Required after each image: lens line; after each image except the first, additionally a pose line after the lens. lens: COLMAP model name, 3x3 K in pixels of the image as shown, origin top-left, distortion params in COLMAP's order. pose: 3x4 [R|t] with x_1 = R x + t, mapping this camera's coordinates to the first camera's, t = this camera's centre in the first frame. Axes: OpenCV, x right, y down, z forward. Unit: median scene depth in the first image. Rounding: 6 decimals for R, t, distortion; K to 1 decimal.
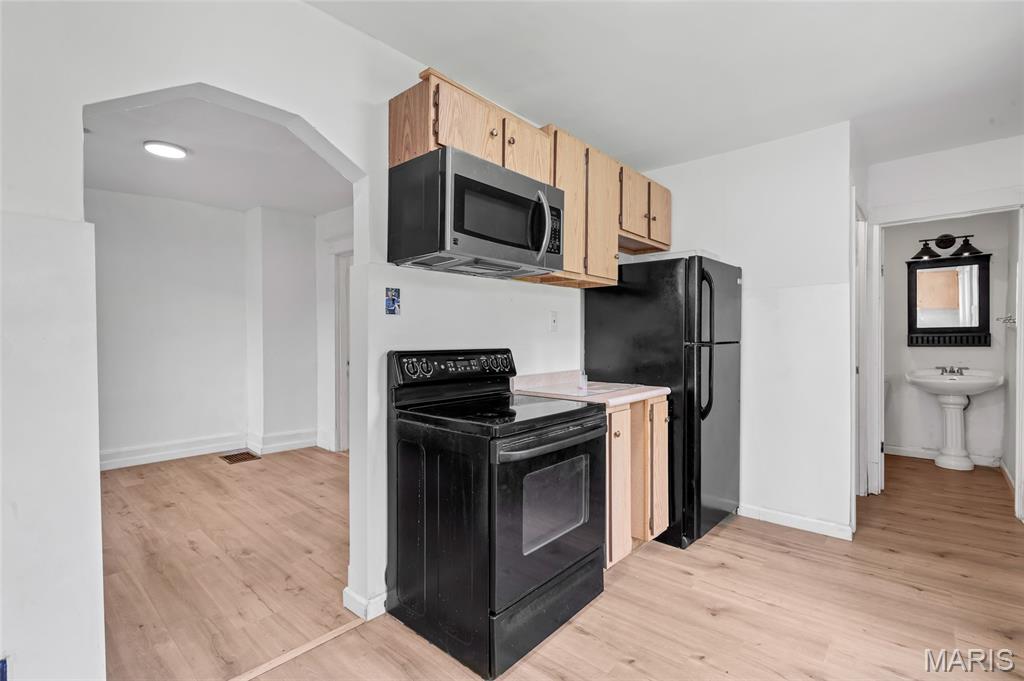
lens RADIAL K [[470.2, 0, 512.2], [0, 470.2, 340.2], [0, 0, 1]] dist [-0.003424, 0.000719]
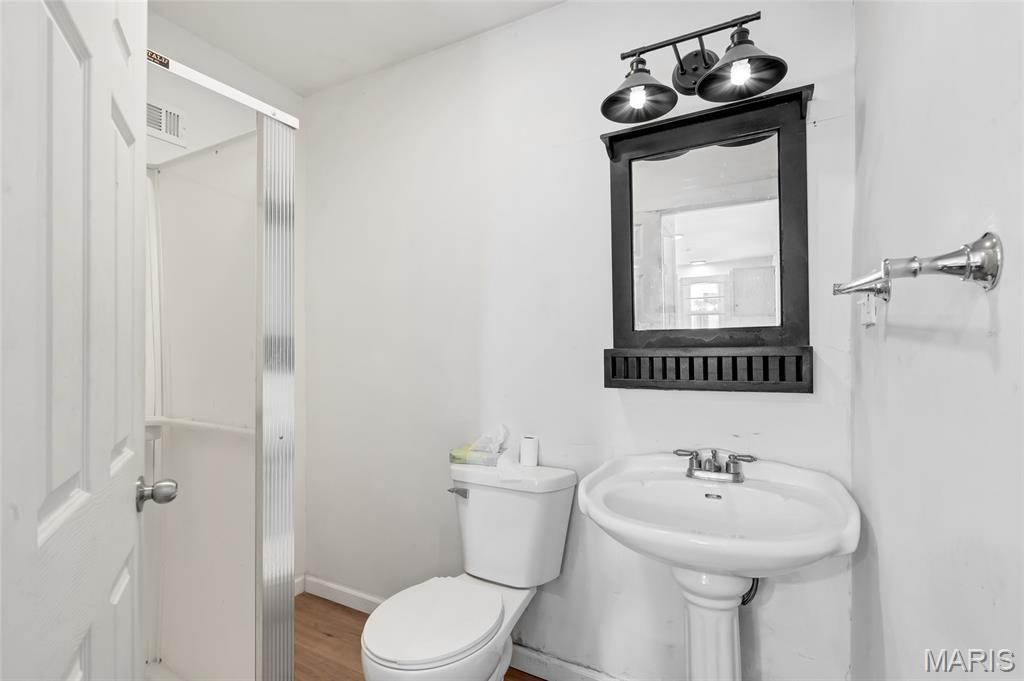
lens RADIAL K [[470.2, 0, 513.7], [0, 470.2, 340.7], [0, 0, 1]] dist [-0.003424, 0.000719]
pose [[0.972343, 0.003456, 0.233531, 0.739064], [0.001592, 0.999769, -0.021423, -0.012526], [-0.233551, 0.021202, 0.972113, 0.727722]]
